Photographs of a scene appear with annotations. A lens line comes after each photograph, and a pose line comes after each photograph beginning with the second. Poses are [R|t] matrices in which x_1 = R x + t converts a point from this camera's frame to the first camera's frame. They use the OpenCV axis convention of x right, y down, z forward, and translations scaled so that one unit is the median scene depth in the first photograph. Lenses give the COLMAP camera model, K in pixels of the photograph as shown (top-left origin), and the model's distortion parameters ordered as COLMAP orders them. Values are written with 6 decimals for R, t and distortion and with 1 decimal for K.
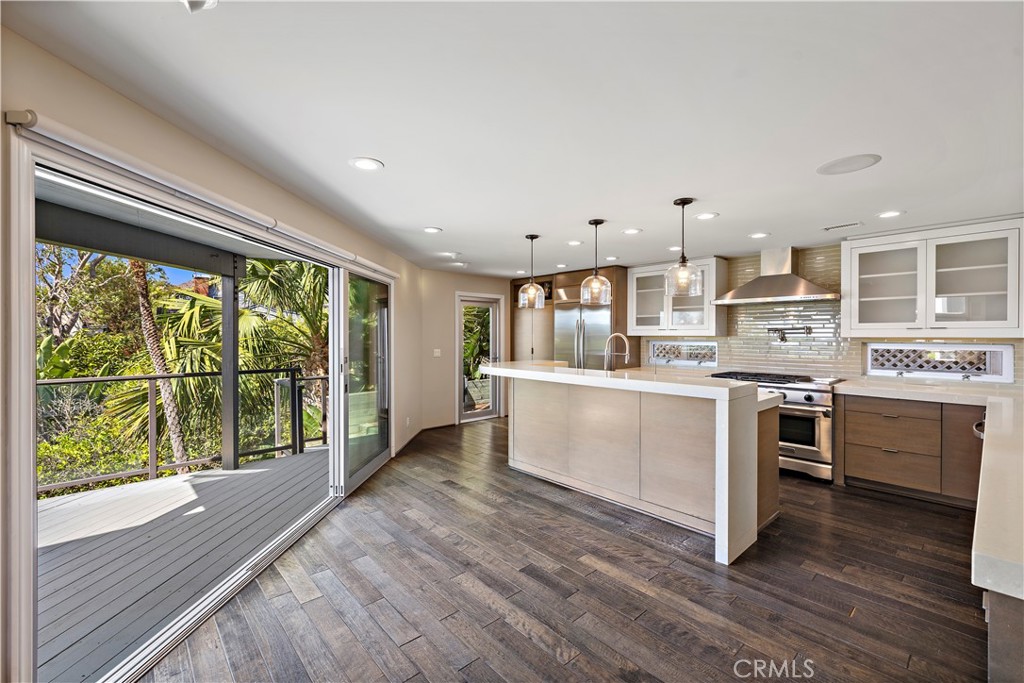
lens RADIAL K [[435.5, 0, 510.4], [0, 435.5, 338.3], [0, 0, 1]] dist [-0.002885, -0.000432]
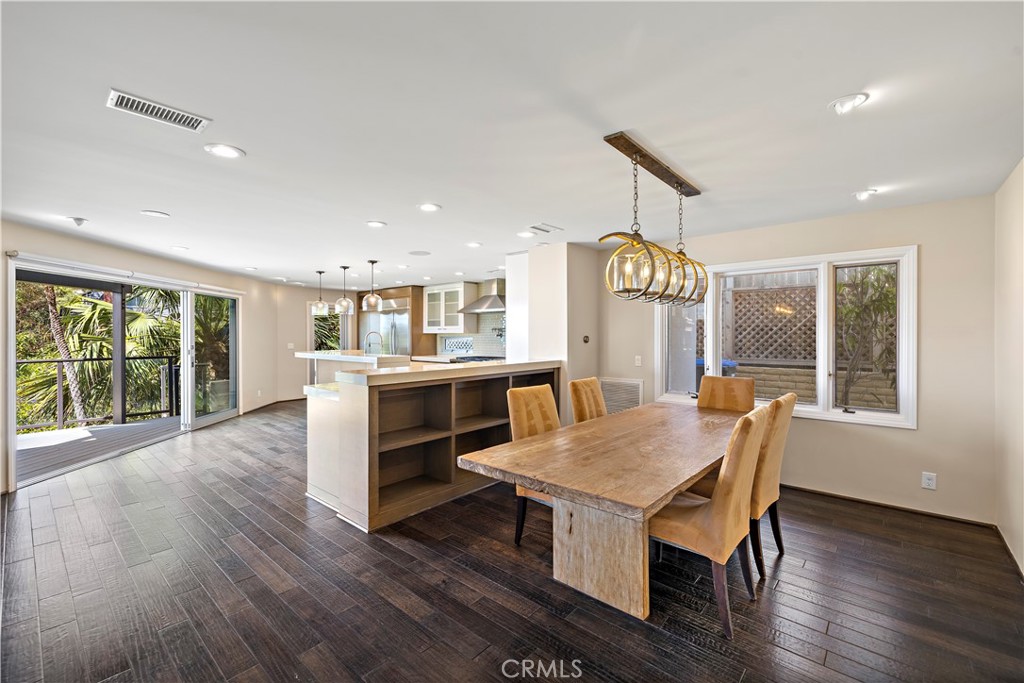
lens RADIAL K [[435.5, 0, 513.4], [0, 435.5, 339.4], [0, 0, 1]] dist [-0.002885, -0.000432]
pose [[0.992245, -0.000856, 0.124294, 0.394067], [0.000539, 0.999997, 0.002585, 0.011172], [-0.124296, -0.002497, 0.992242, -0.494231]]
